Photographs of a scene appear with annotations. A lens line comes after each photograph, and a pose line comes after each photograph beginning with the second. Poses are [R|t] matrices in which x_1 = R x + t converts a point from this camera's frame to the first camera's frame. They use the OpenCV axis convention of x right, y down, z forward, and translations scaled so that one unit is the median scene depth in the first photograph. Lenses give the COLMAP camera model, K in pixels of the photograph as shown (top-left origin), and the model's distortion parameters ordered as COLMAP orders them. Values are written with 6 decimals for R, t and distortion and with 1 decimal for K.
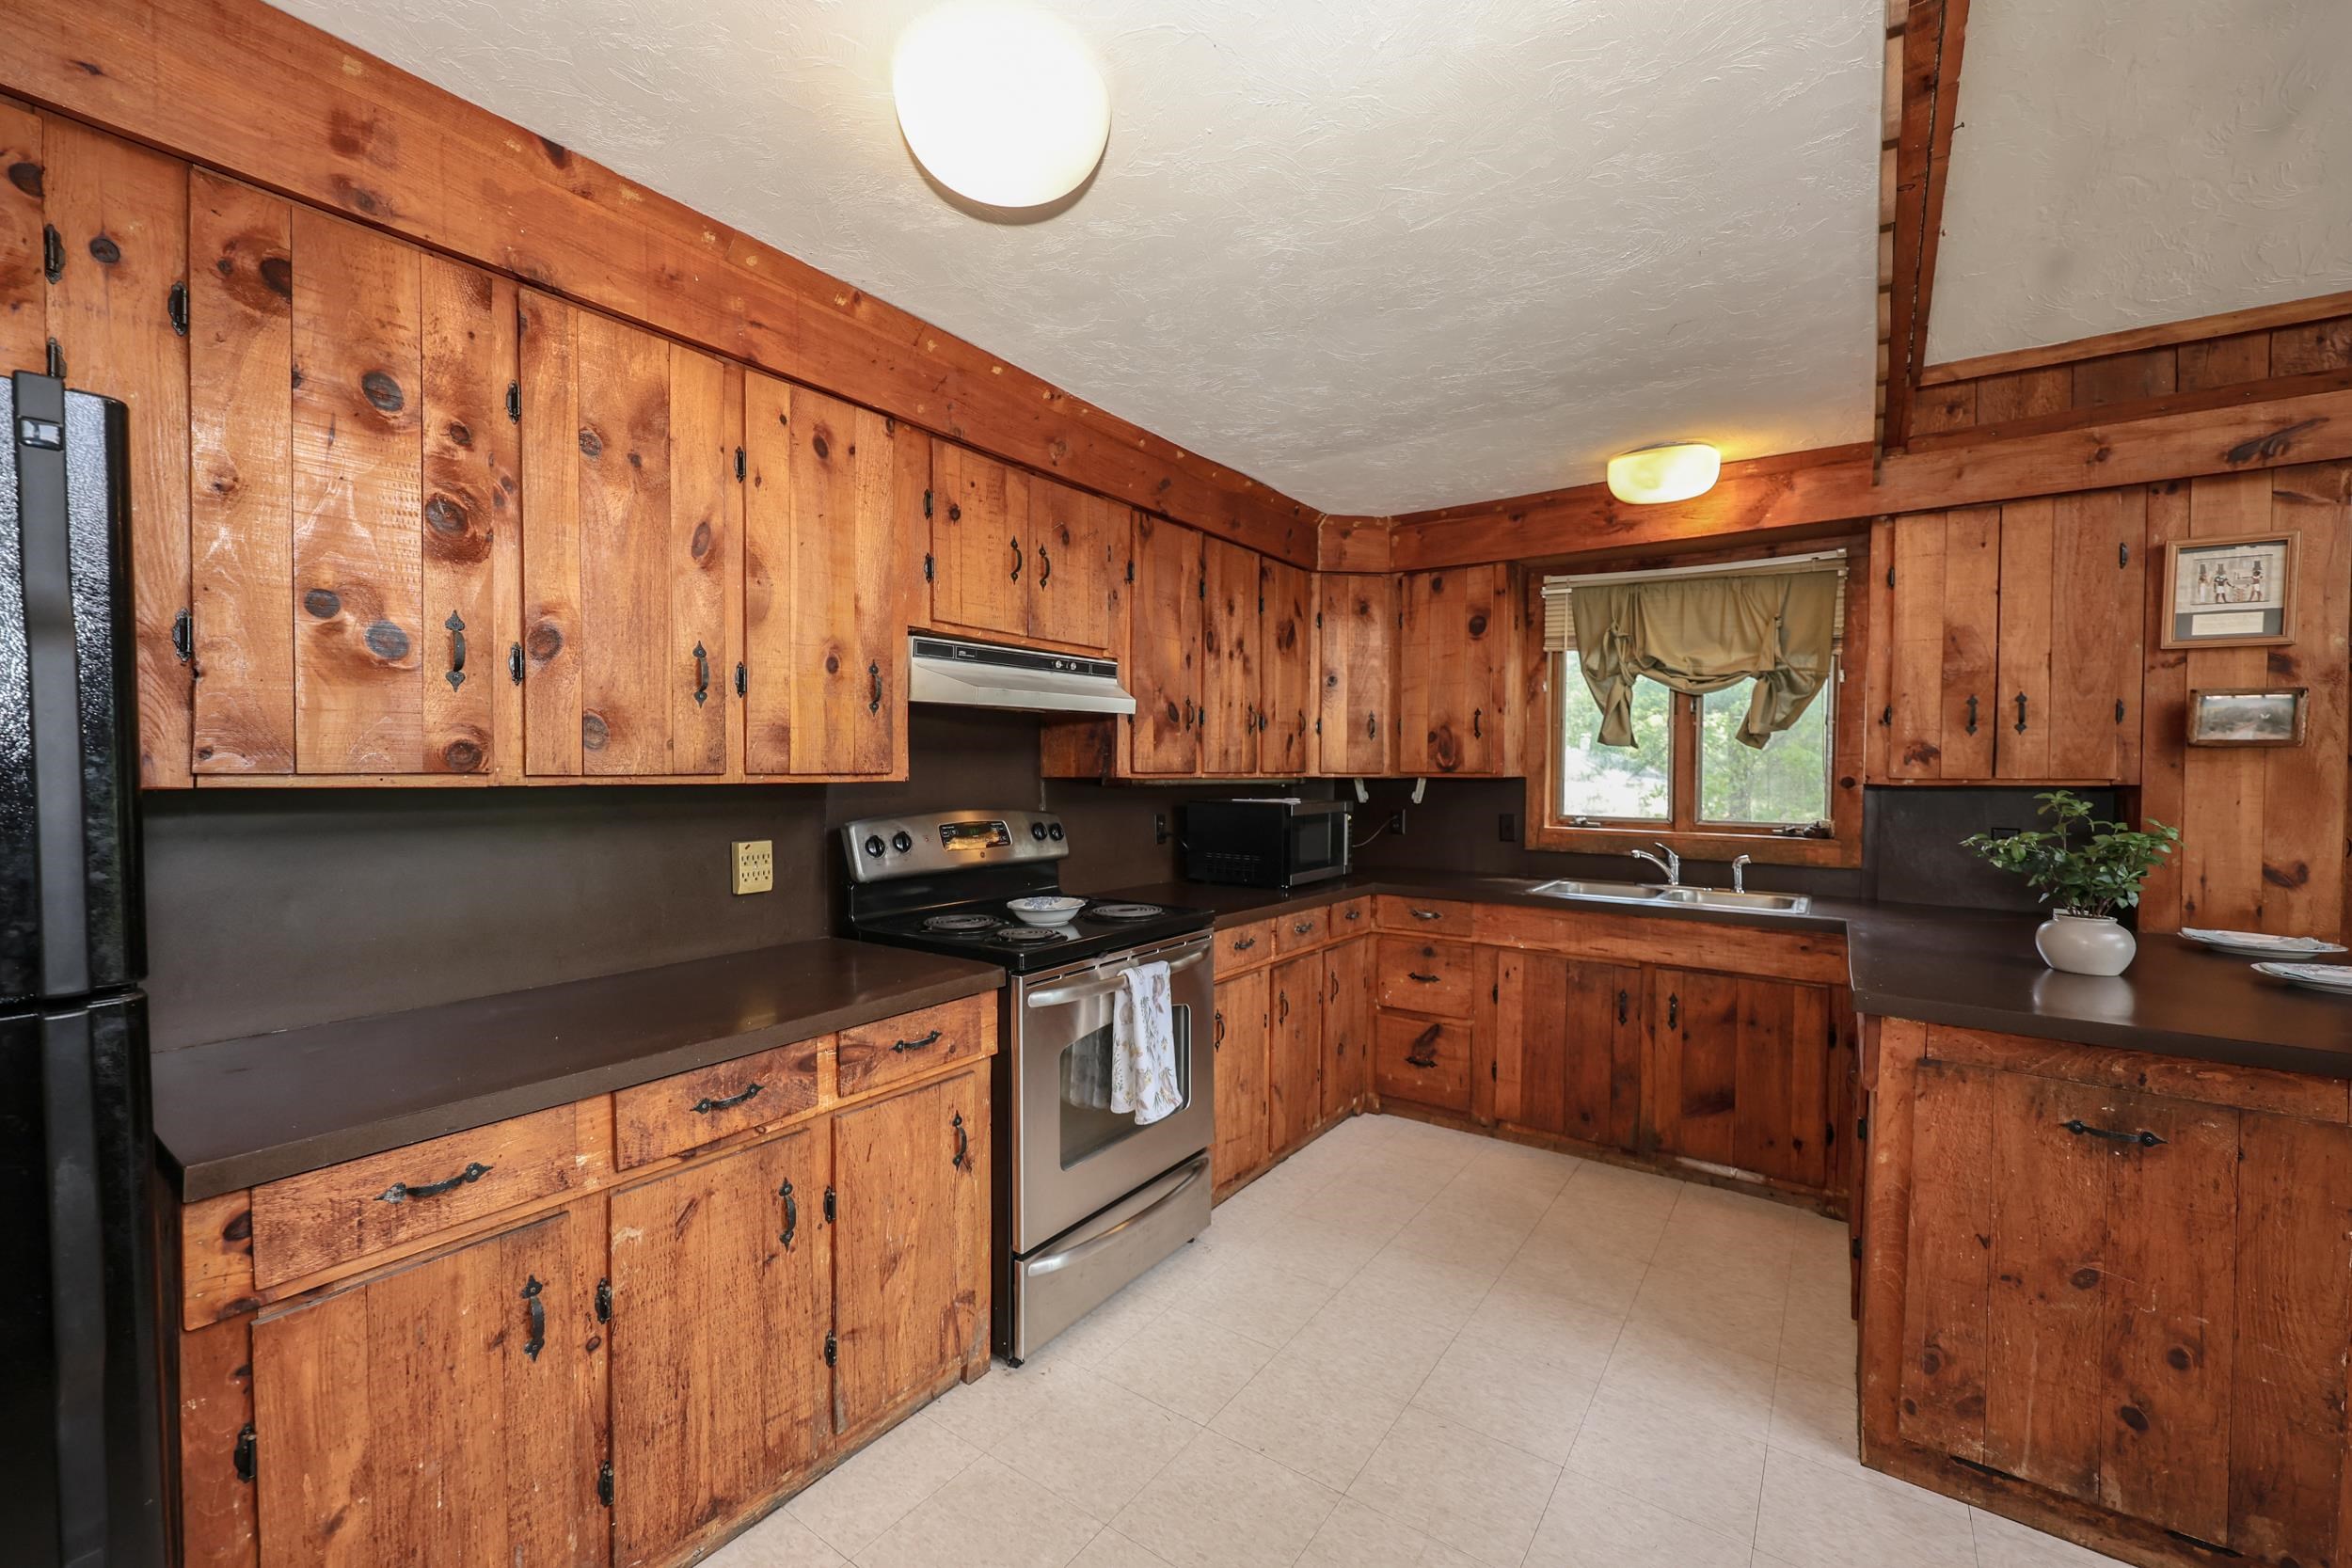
lens RADIAL K [[949.1, 0, 1174.4], [0, 949.1, 784.1], [0, 0, 1]] dist [0.001449, 0.001054]
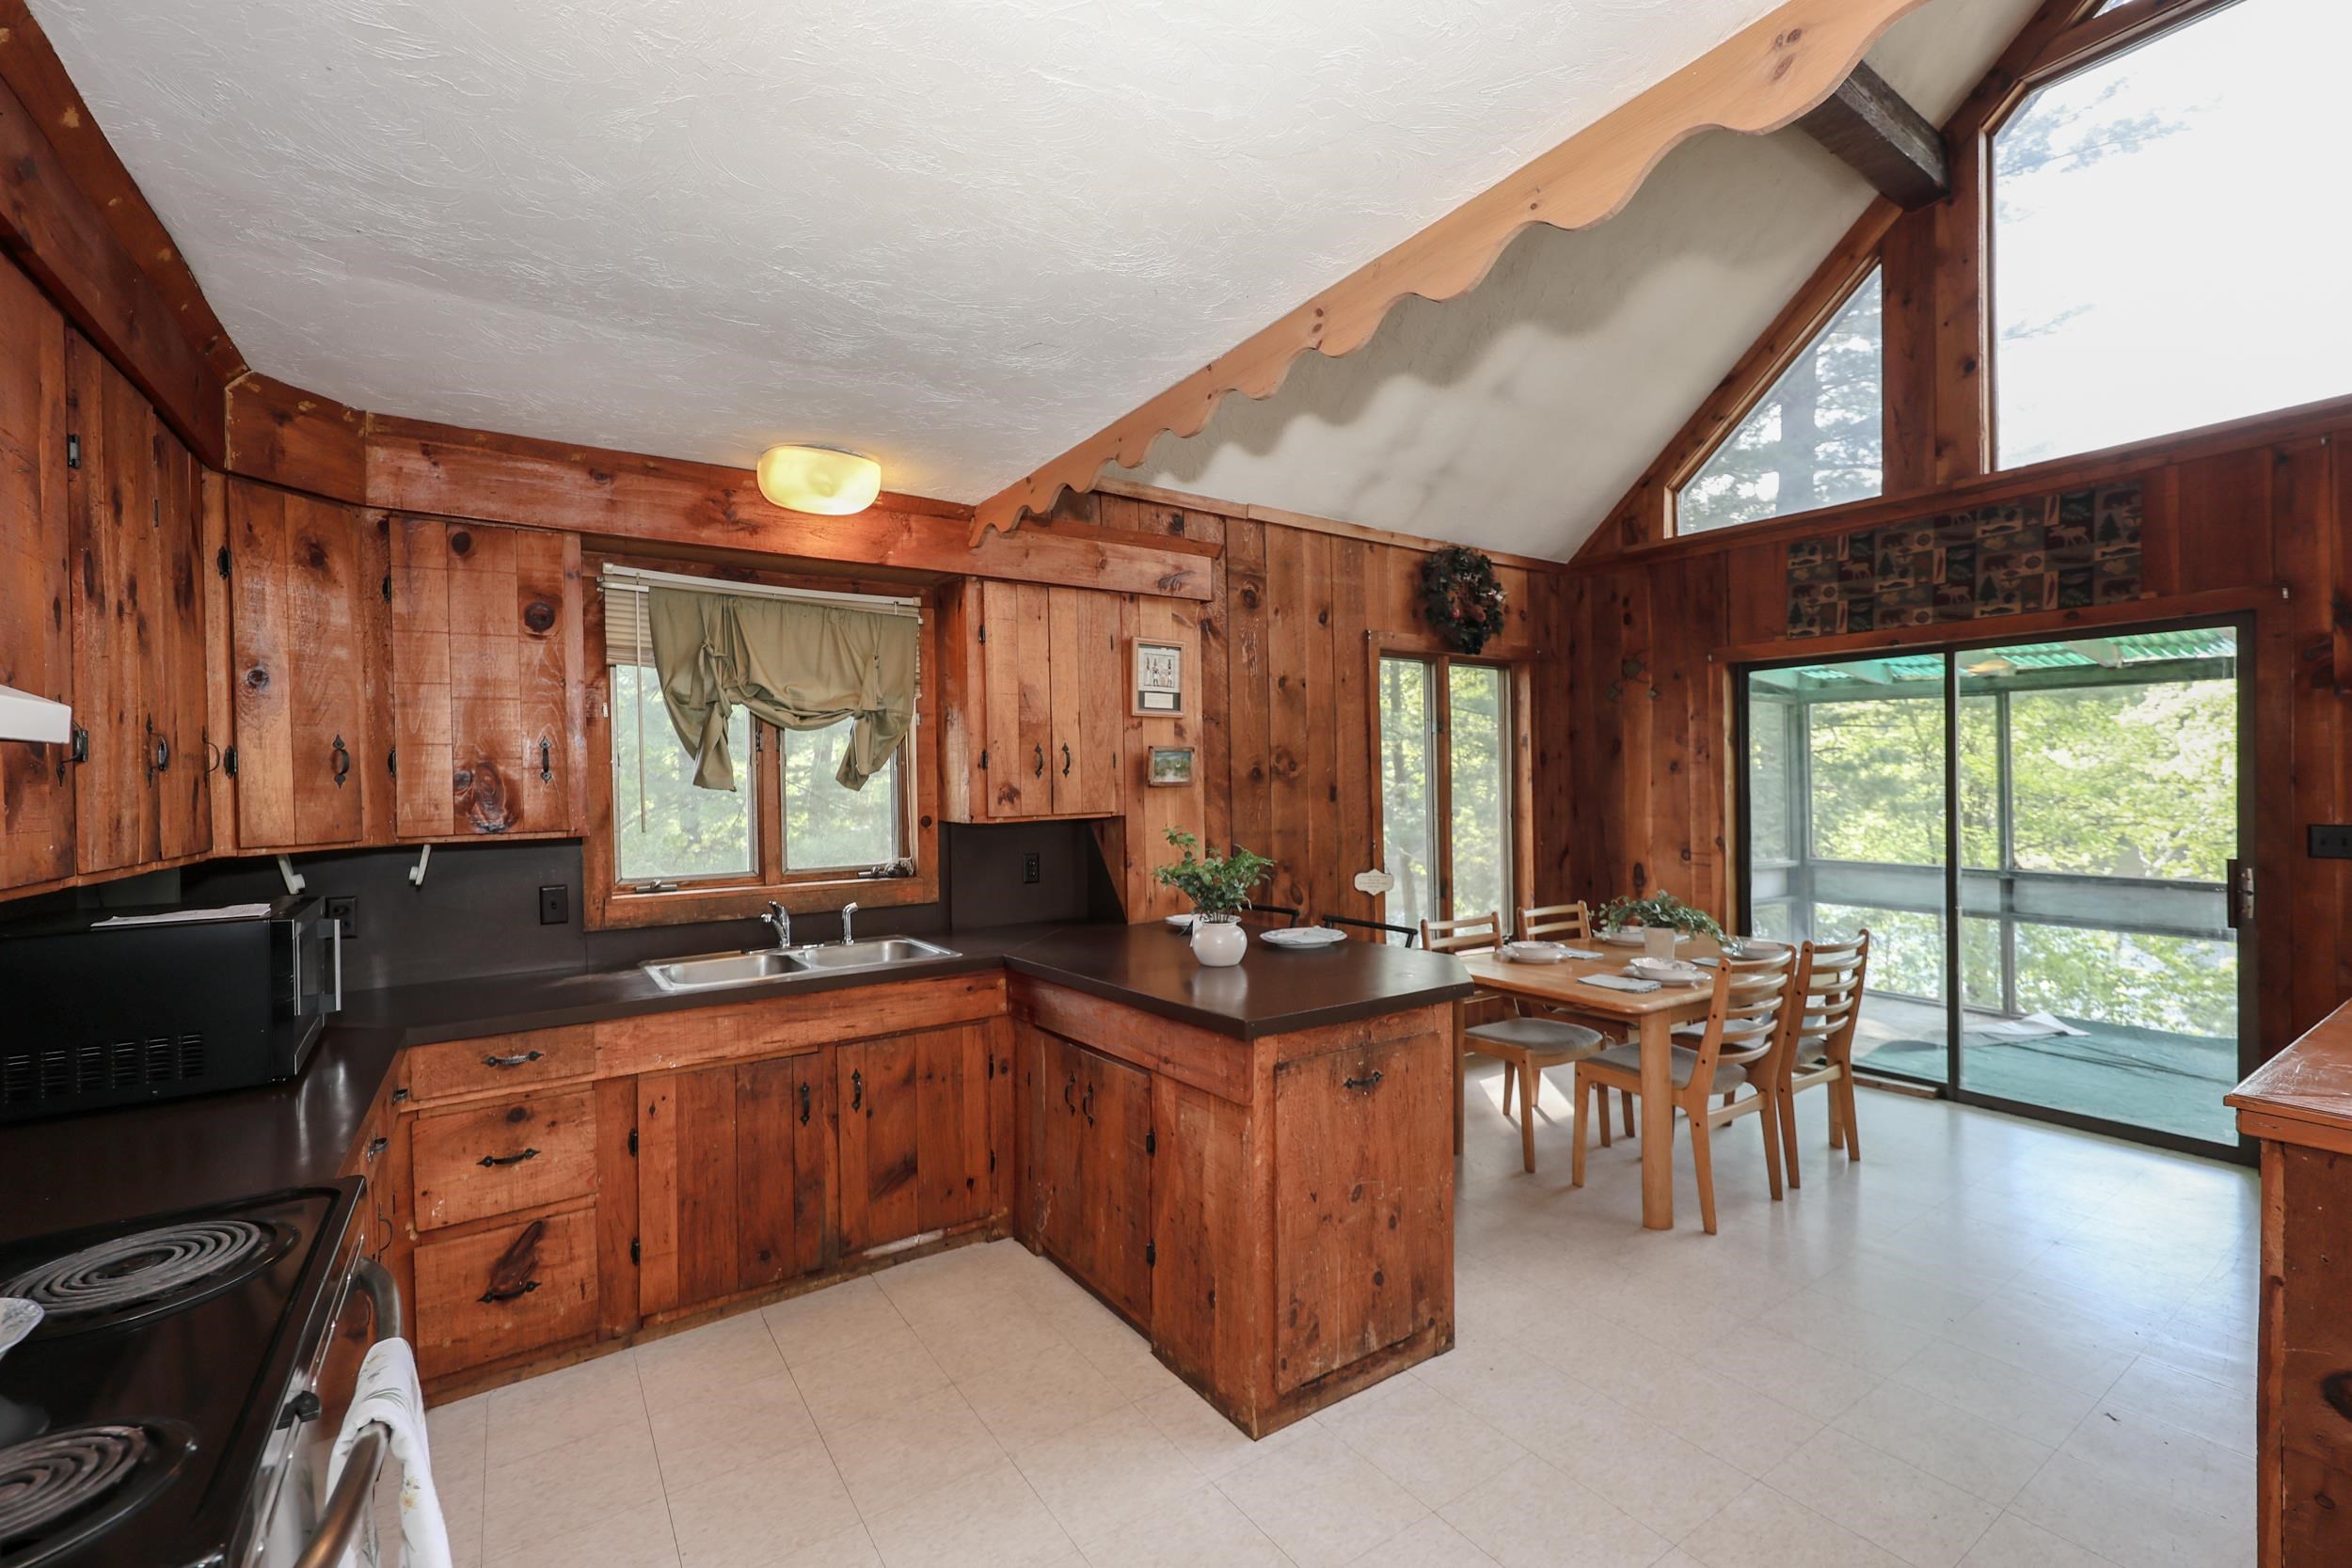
lens RADIAL K [[986.7, 0, 1165.5], [0, 986.7, 785.0], [0, 0, 1]] dist [0.008162, -0.001557]
pose [[0.349521, -0.017745, 0.936760, -0.253092], [0.033955, 0.999404, 0.006262, -0.045098], [-0.936313, 0.029619, 0.349915, 0.424959]]
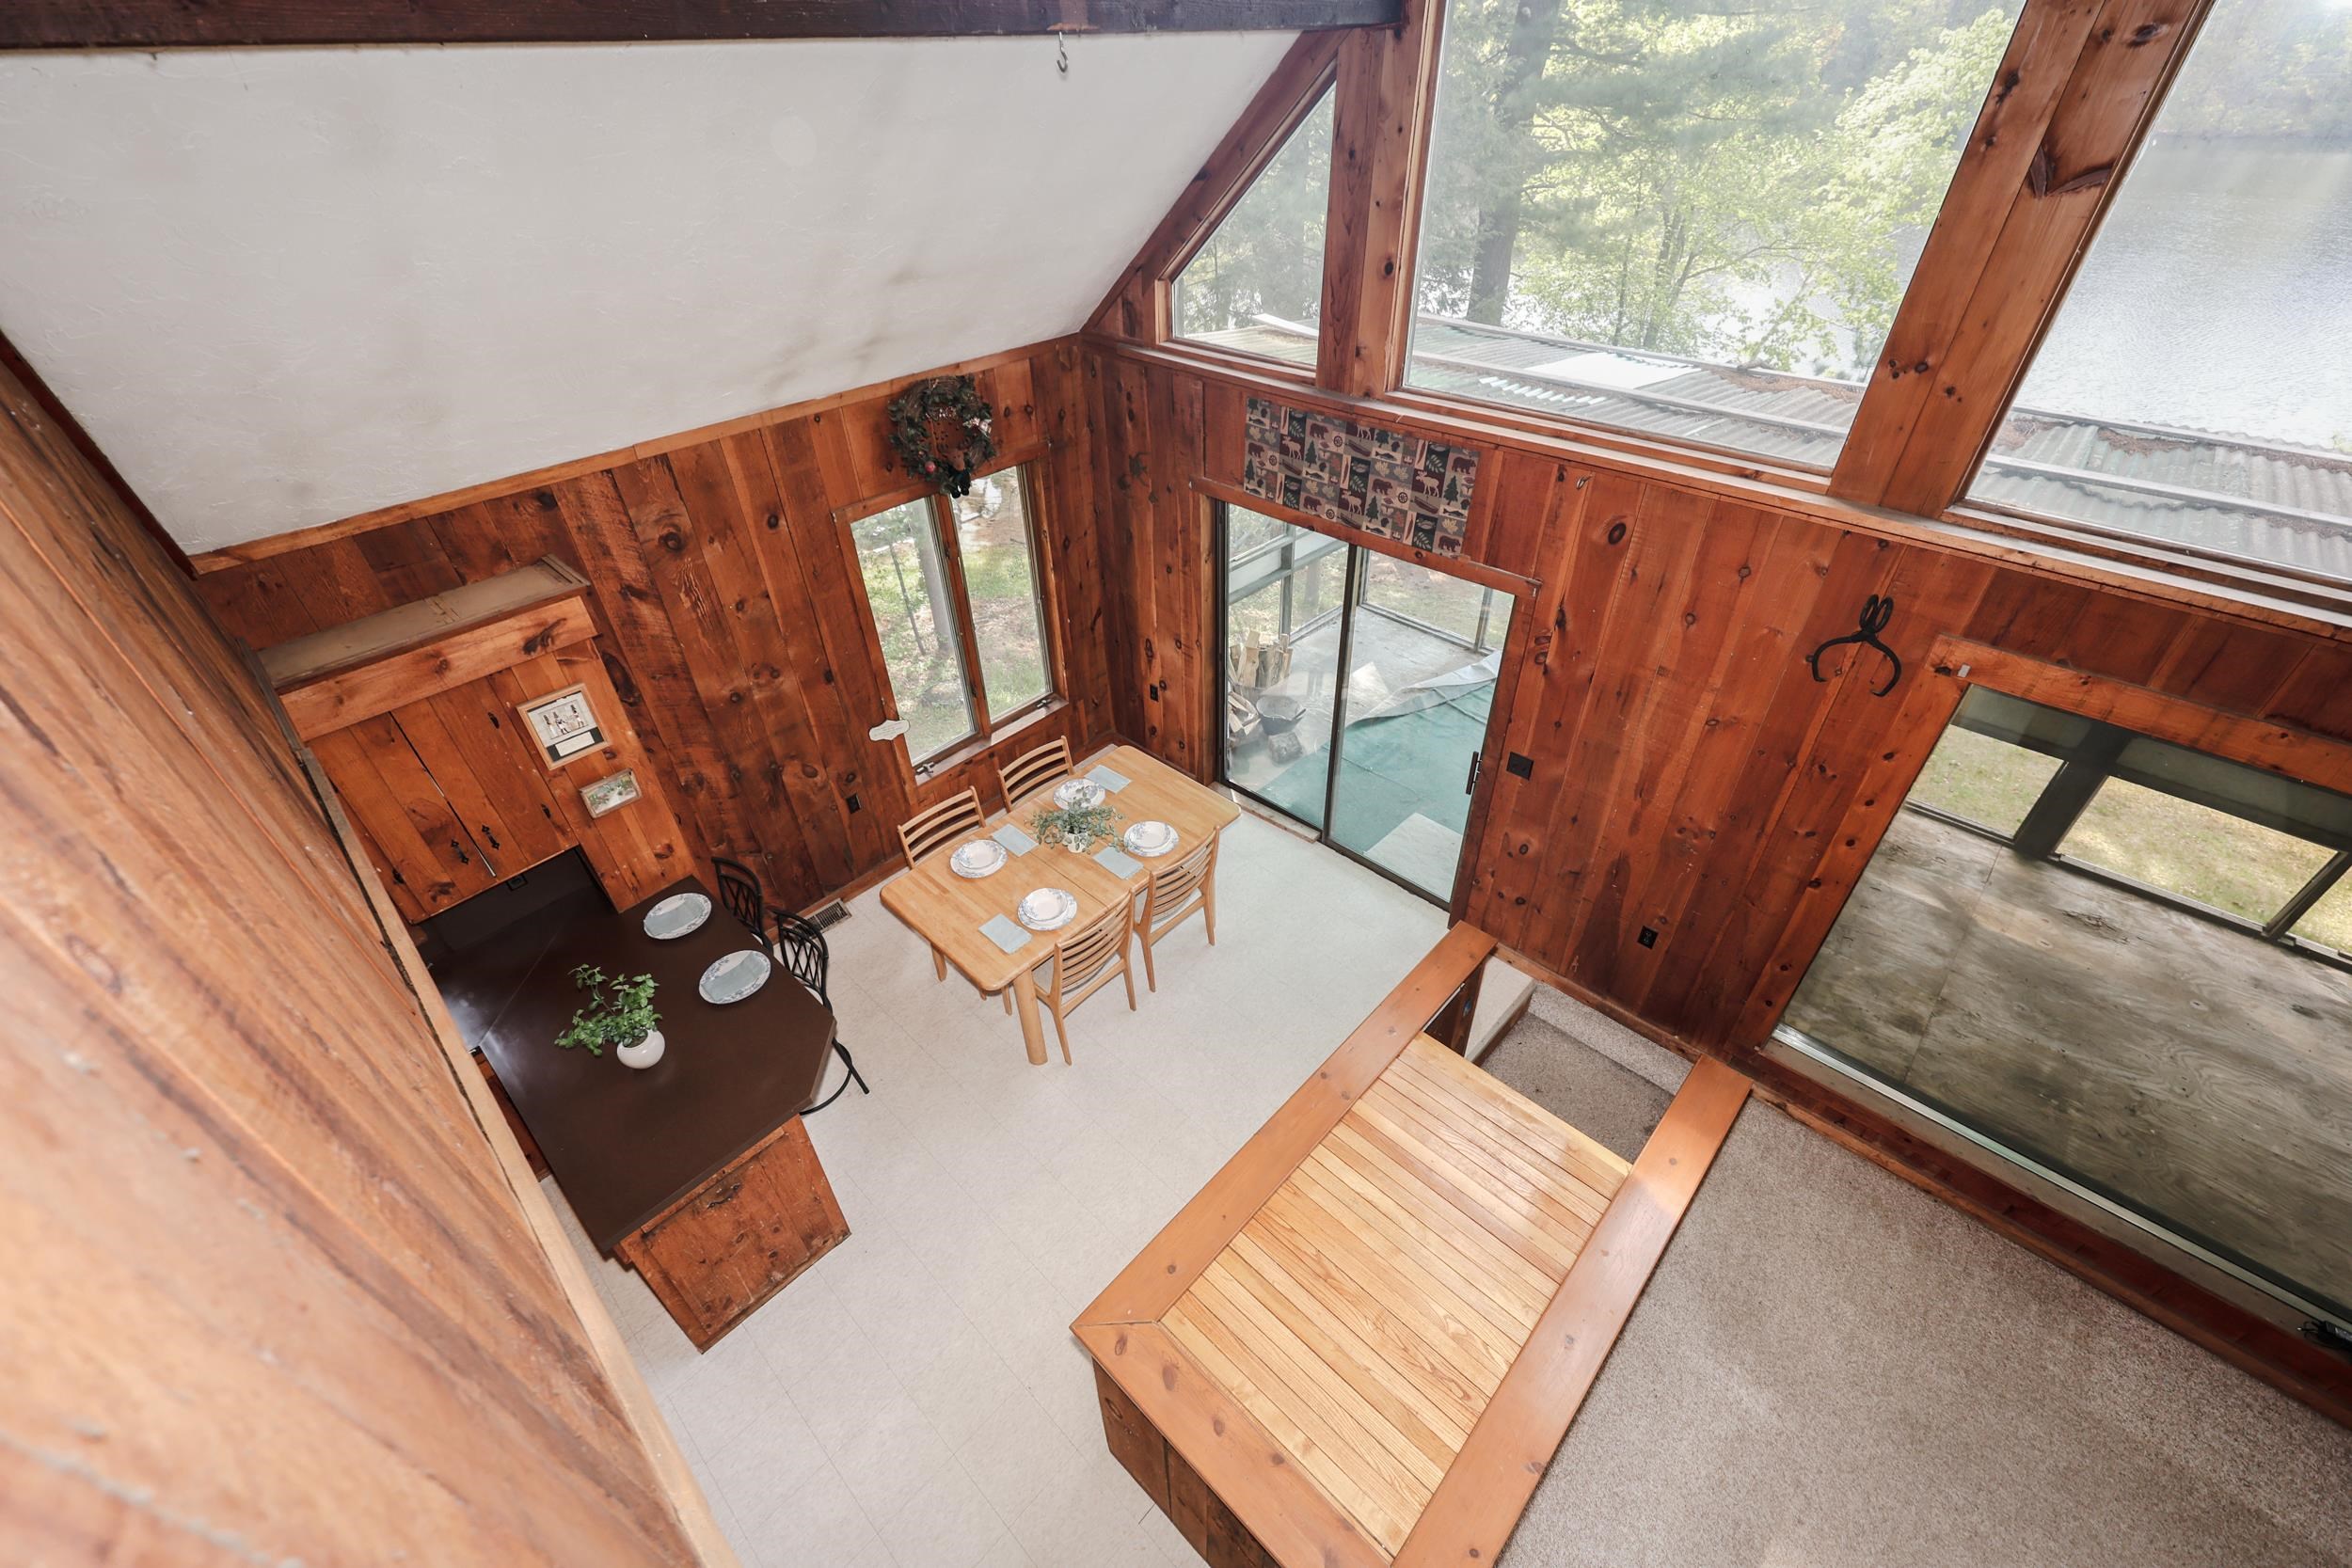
lens RADIAL K [[949.1, 0, 1176.5], [0, 949.1, 792.9], [0, 0, 1]] dist [0.001449, 0.001054]
pose [[0.136559, -0.622722, 0.770434, 0.037855], [0.045261, 0.780830, 0.623102, -0.885387], [-0.989597, -0.050219, 0.134814, -0.119047]]
